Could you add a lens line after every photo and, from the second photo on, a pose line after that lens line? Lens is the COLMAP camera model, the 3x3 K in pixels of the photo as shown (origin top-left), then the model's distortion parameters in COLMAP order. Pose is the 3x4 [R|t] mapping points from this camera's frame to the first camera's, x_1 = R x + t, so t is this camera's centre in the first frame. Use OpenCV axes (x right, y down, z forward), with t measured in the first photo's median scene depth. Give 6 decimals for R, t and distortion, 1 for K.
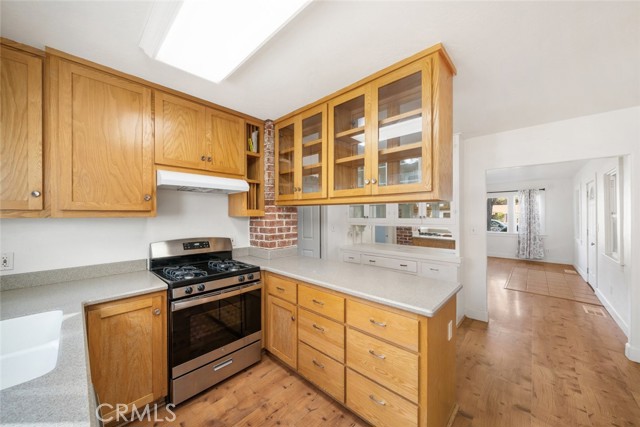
lens RADIAL K [[230.4, 0, 304.9], [0, 230.4, 214.1], [0, 0, 1]] dist [-0.000487, -0.000060]
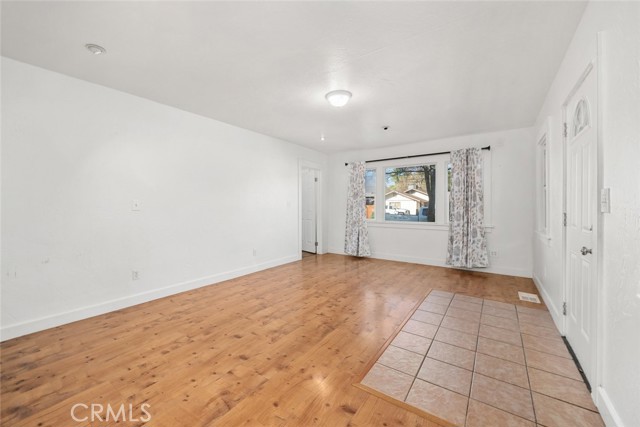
lens RADIAL K [[259.0, 0, 287.3], [0, 259.0, 209.3], [0, 0, 1]] dist [0.001956, 0.000309]
pose [[0.994609, -0.003119, 0.103652, 0.457632], [0.002029, 0.999942, 0.010619, 0.038100], [-0.103679, -0.010352, 0.994557, 0.394804]]
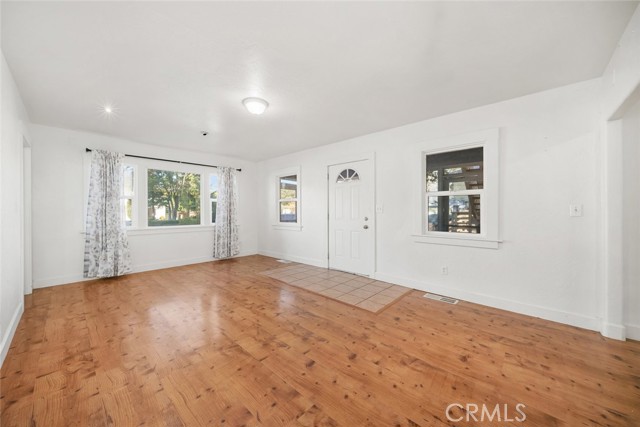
lens RADIAL K [[236.3, 0, 316.9], [0, 236.3, 210.2], [0, 0, 1]] dist [-0.000643, -0.000051]
pose [[-0.025909, -0.000740, 0.999664, 0.167923], [0.000377, 1.000000, 0.000750, 0.036783], [-0.999664, 0.000396, -0.025909, 0.732527]]
